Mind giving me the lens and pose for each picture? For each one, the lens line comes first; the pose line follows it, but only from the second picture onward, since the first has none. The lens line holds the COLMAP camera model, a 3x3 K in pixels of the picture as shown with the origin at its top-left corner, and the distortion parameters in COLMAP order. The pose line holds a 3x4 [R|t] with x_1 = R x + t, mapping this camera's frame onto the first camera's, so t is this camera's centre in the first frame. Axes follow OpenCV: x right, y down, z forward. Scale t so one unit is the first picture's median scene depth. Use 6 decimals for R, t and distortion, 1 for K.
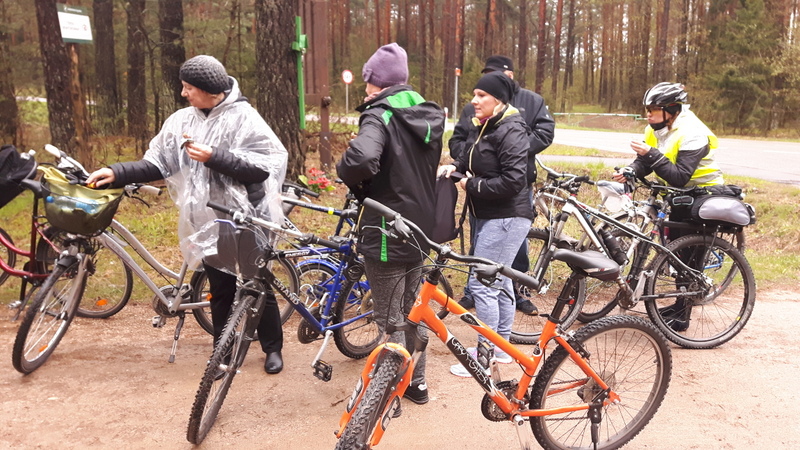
lens RADIAL K [[686.2, 0, 439.0], [0, 686.2, 250.4], [0, 0, 1]] dist [0.124148, -0.151157]
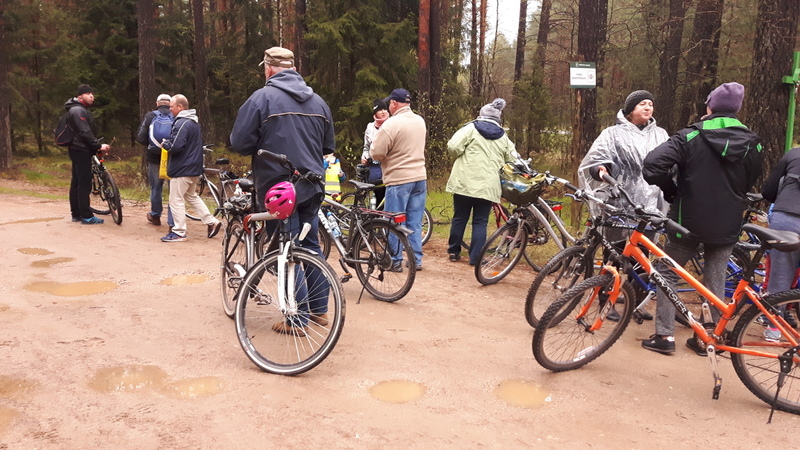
lens RADIAL K [[718.5, 0, 401.0], [0, 718.5, 257.9], [0, 0, 1]] dist [0.142207, -0.238867]
pose [[0.680300, 0.140121, -0.719415, 0.528061], [-0.172618, 0.984575, 0.028534, 0.094836], [0.712317, 0.104773, 0.693994, -0.366786]]
